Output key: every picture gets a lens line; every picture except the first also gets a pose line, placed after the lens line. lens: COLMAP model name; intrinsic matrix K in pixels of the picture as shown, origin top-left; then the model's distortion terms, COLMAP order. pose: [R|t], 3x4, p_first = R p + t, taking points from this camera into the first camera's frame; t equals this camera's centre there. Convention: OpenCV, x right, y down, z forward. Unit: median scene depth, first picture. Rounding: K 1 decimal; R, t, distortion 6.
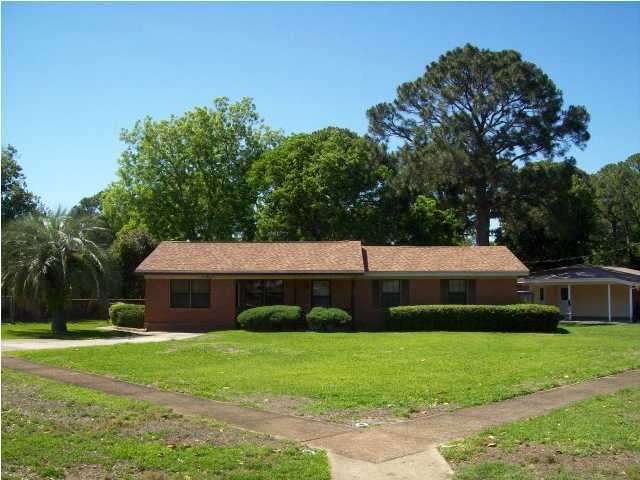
lens RADIAL K [[687.0, 0, 320.0], [0, 687.0, 240.0], [0, 0, 1]] dist [-0.188608, 0.165397]
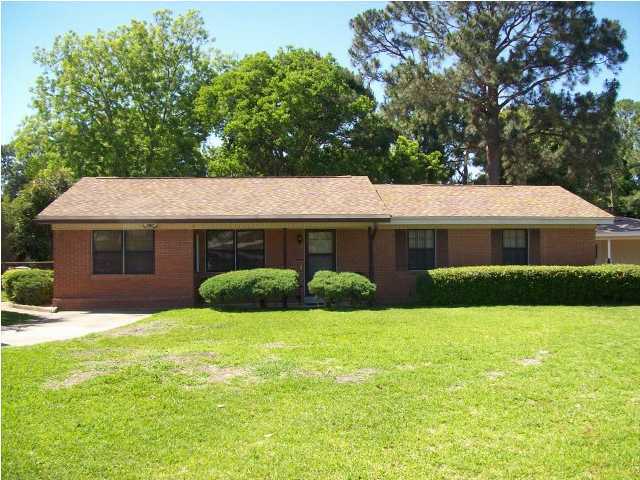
lens RADIAL K [[687.0, 0, 320.0], [0, 687.0, 240.0], [0, 0, 1]] dist [-0.188608, 0.165397]
pose [[0.995790, -0.005565, 0.091495, -0.054839], [0.000192, 0.998280, 0.058630, 0.025542], [-0.091663, -0.058366, 0.994078, 0.297363]]
